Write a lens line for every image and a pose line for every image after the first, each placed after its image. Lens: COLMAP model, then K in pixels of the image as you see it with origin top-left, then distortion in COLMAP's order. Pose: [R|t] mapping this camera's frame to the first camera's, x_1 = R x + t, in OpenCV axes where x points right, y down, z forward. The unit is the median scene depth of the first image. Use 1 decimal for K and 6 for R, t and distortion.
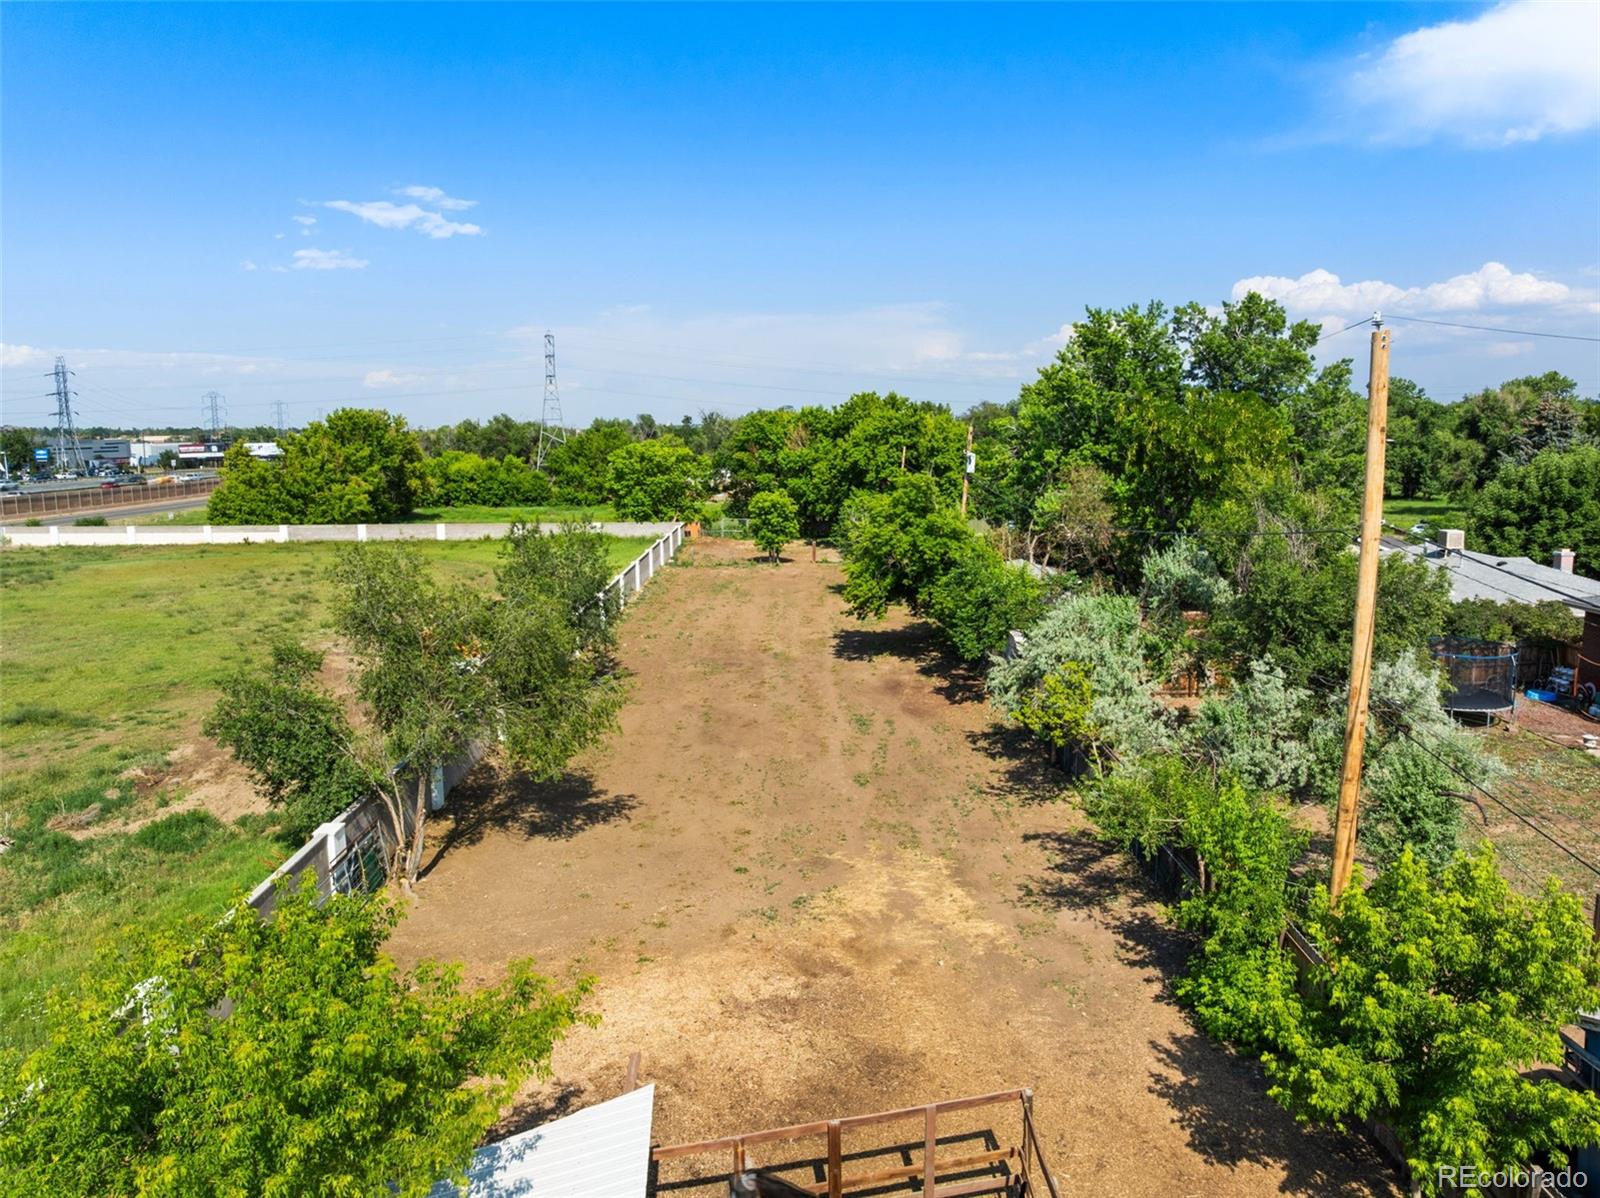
lens RADIAL K [[1141.6, 0, 800.0], [0, 1141.6, 599.0], [0, 0, 1]] dist [-0.003702, -0.060508]
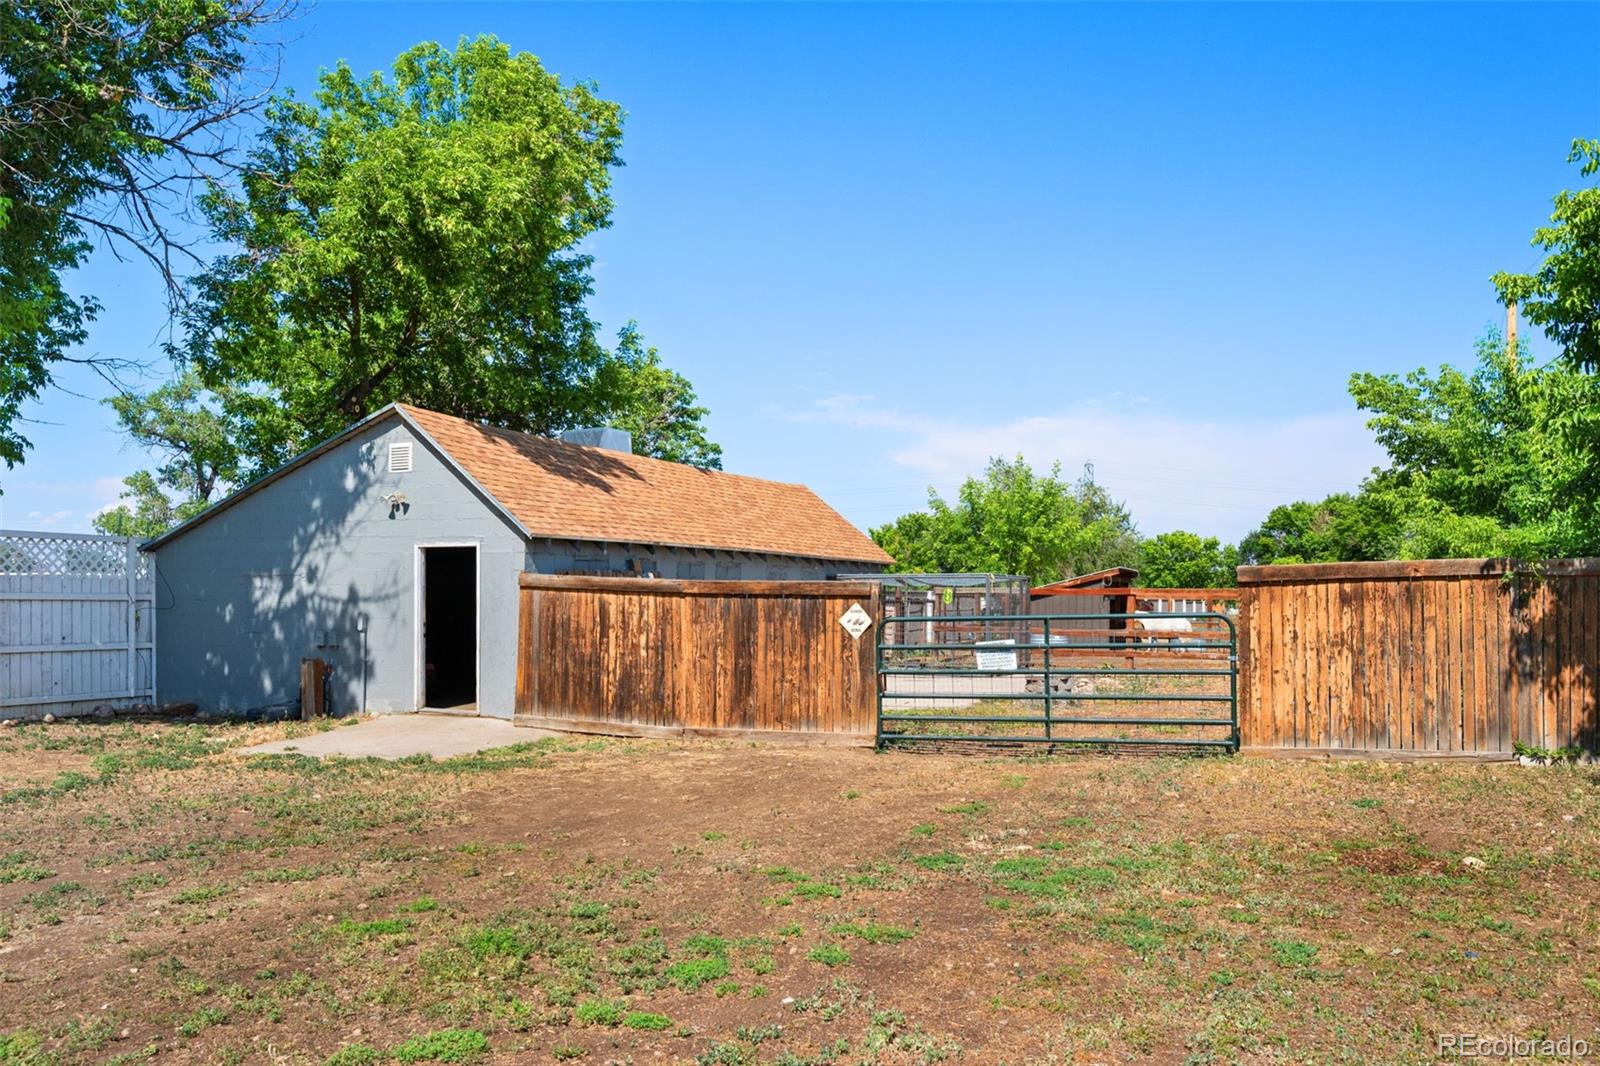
lens RADIAL K [[1278.5, 0, 805.1], [0, 1278.5, 612.6], [0, 0, 1]] dist [0.002206, -0.017573]
pose [[0.910952, 0.020130, -0.412021, 0.049498], [-0.076243, 0.989816, -0.120210, 0.118065], [0.405405, 0.140919, 0.903210, -0.252145]]
